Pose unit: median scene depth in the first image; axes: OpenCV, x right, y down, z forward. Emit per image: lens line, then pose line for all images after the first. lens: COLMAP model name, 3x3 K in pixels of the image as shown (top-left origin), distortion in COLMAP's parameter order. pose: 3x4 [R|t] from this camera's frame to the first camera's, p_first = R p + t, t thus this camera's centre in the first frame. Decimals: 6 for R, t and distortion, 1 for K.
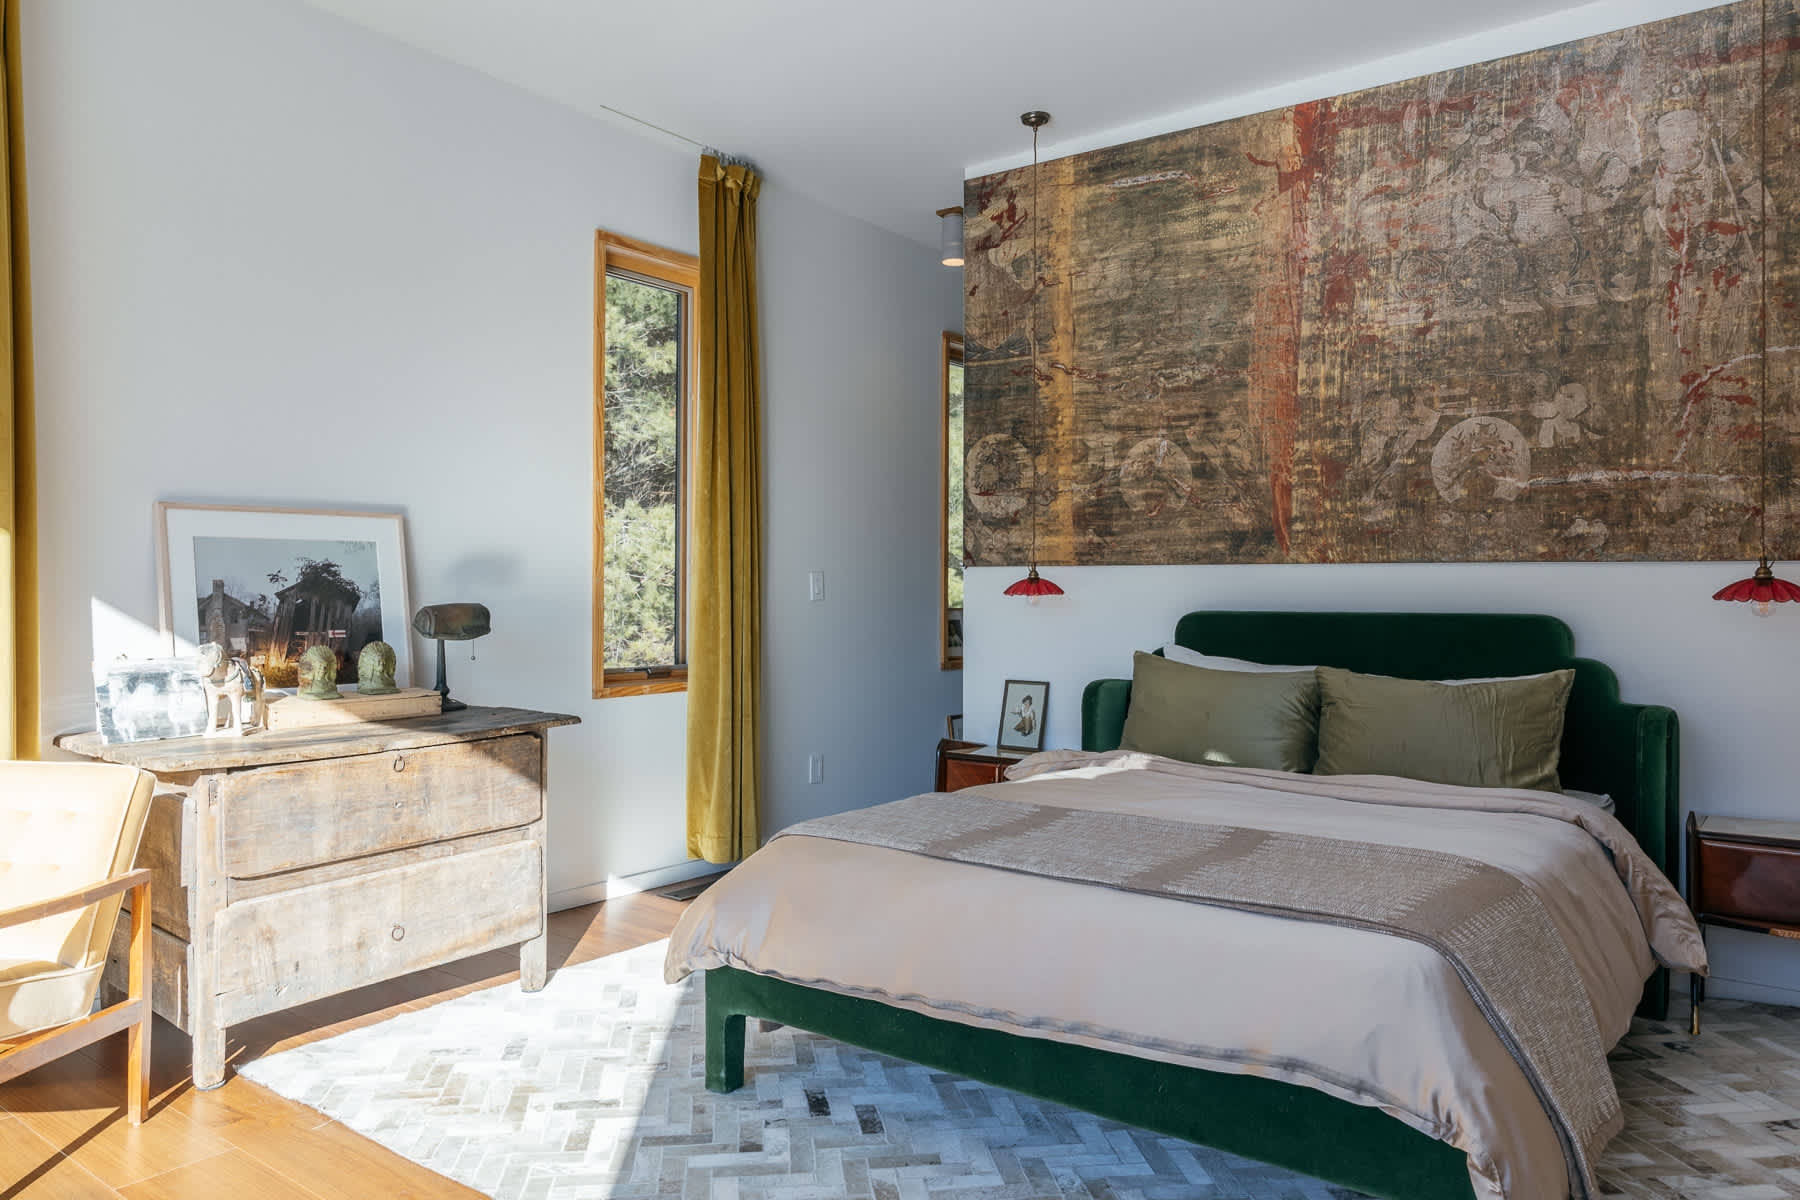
lens RADIAL K [[1226.3, 0, 849.1], [0, 1226.3, 655.2], [0, 0, 1]] dist [0.000292, 0.000830]
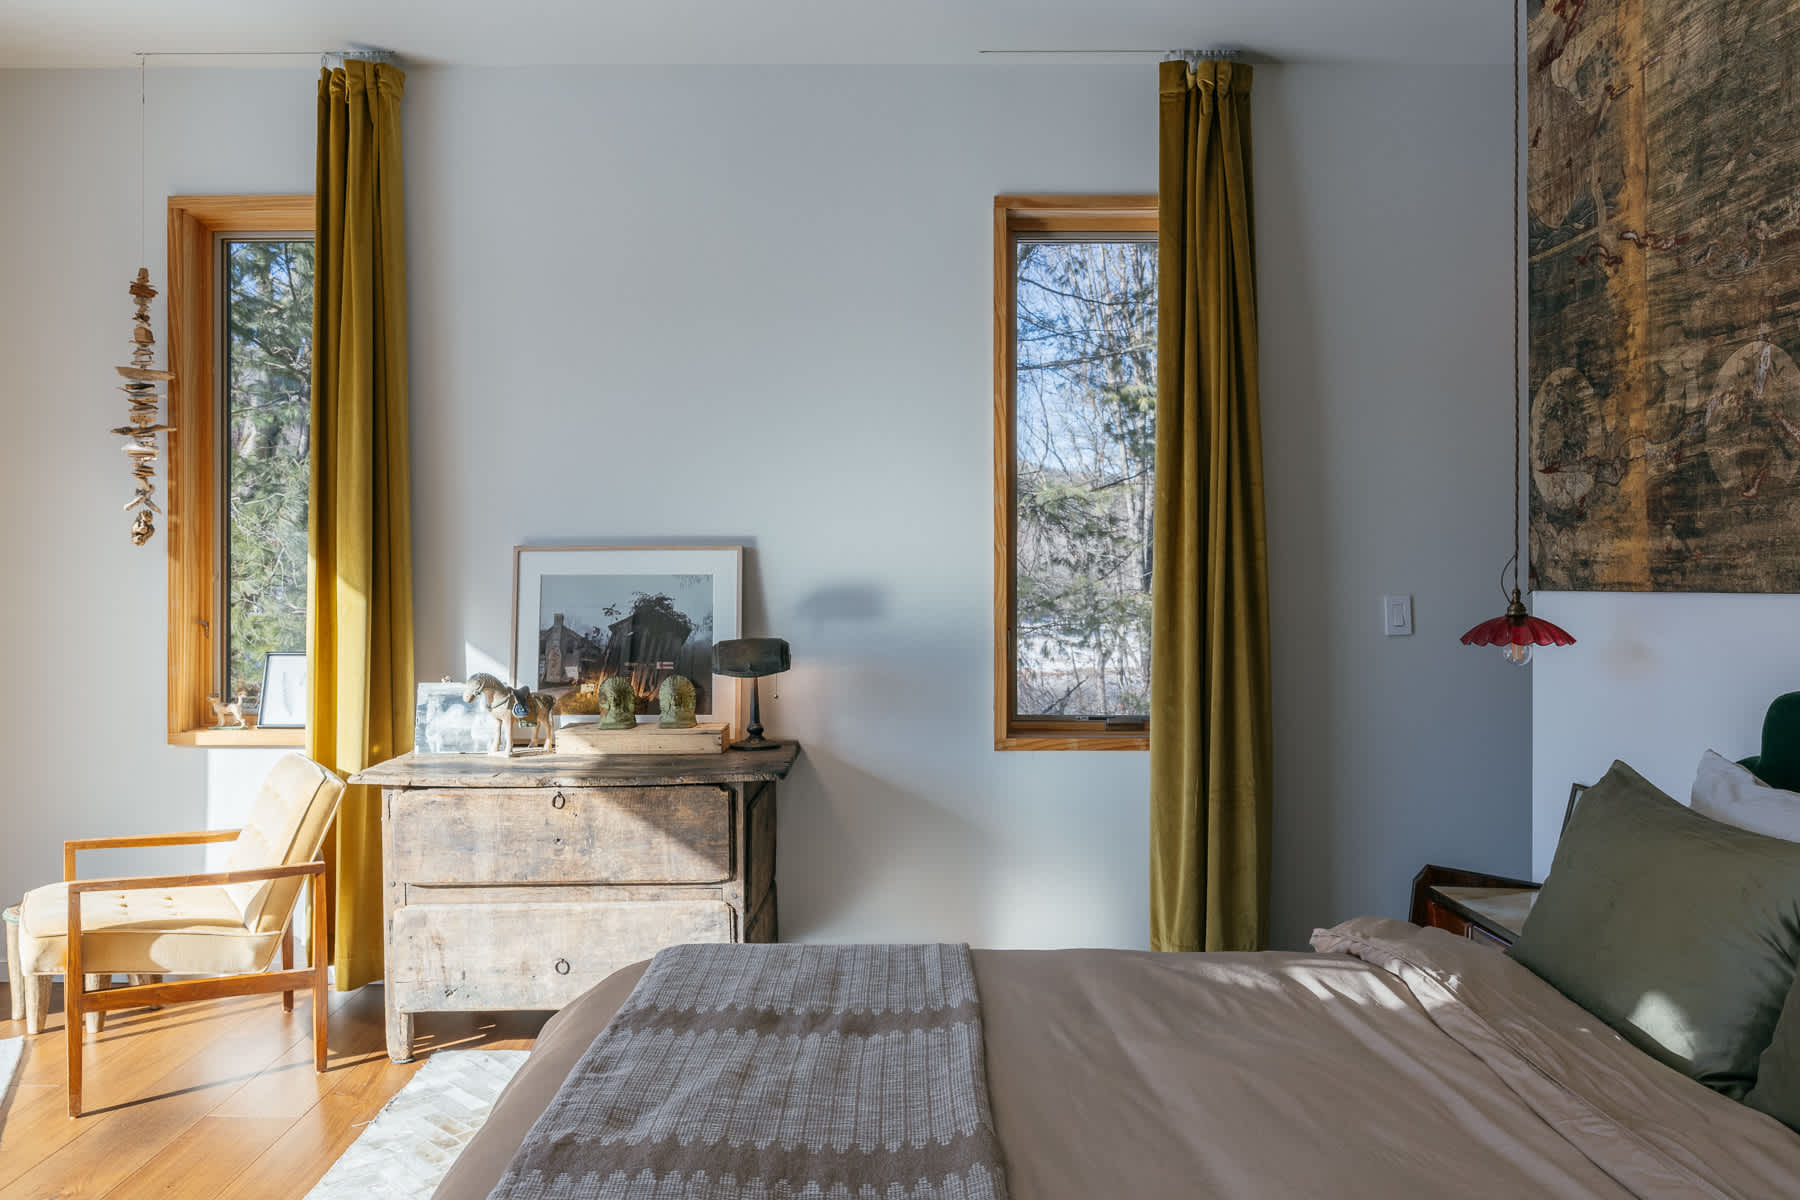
lens RADIAL K [[1276.2, 0, 810.3], [0, 1276.2, 647.1], [0, 0, 1]] dist [-0.018871, 0.008304]
pose [[0.613839, 0.032583, -0.788759, 0.461286], [-0.039317, 0.999170, 0.010677, -0.045214], [0.788452, 0.024458, 0.614610, 0.405315]]
